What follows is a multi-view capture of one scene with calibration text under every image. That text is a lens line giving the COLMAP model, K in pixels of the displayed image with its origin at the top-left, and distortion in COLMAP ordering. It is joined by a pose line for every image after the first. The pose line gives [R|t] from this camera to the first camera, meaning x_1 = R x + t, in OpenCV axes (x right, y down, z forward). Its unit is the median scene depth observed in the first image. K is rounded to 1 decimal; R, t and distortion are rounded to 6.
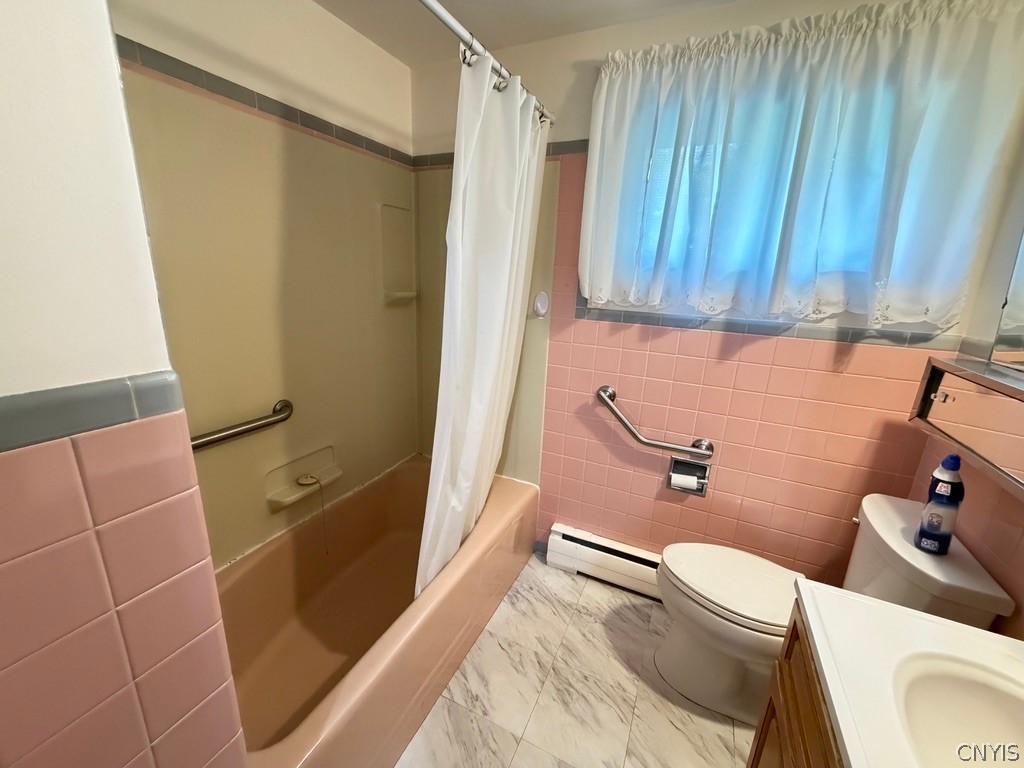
lens RADIAL K [[404.2, 0, 512.2], [0, 404.2, 384.0], [0, 0, 1]] dist [-0.002772, 0.000289]
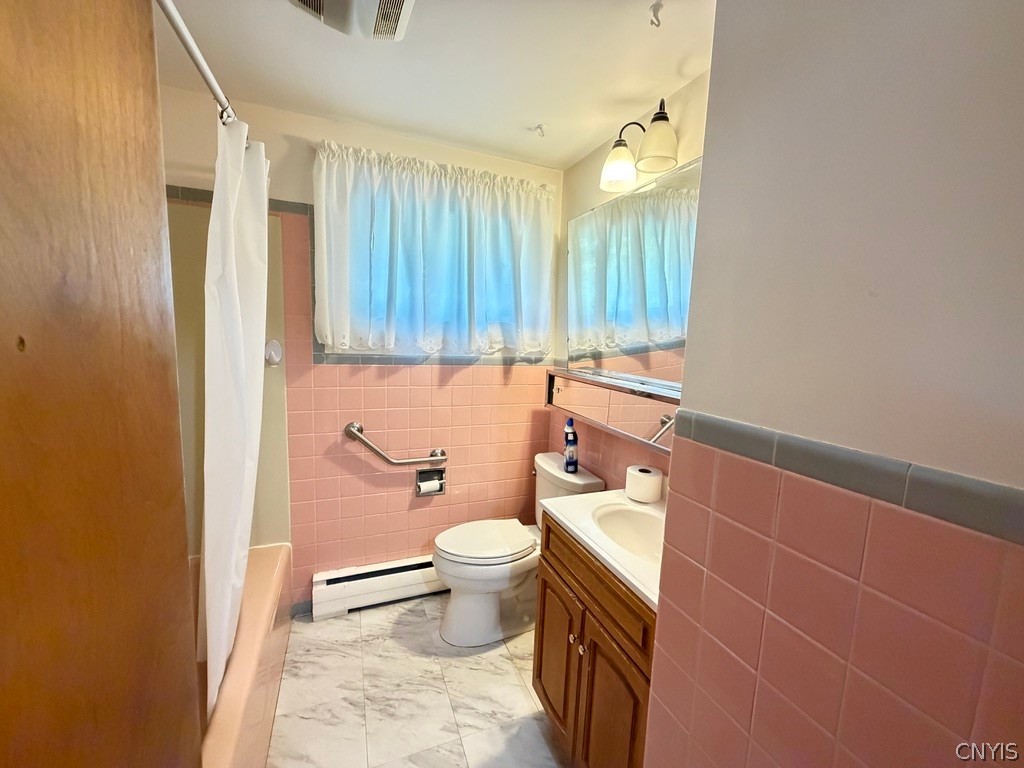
lens RADIAL K [[404.2, 0, 510.5], [0, 404.2, 382.5], [0, 0, 1]] dist [-0.002772, 0.000289]
pose [[0.674558, -0.103435, 0.730940, -0.326509], [0.182369, 0.982796, -0.029227, 0.010513], [-0.715341, 0.153016, 0.681816, -0.086780]]
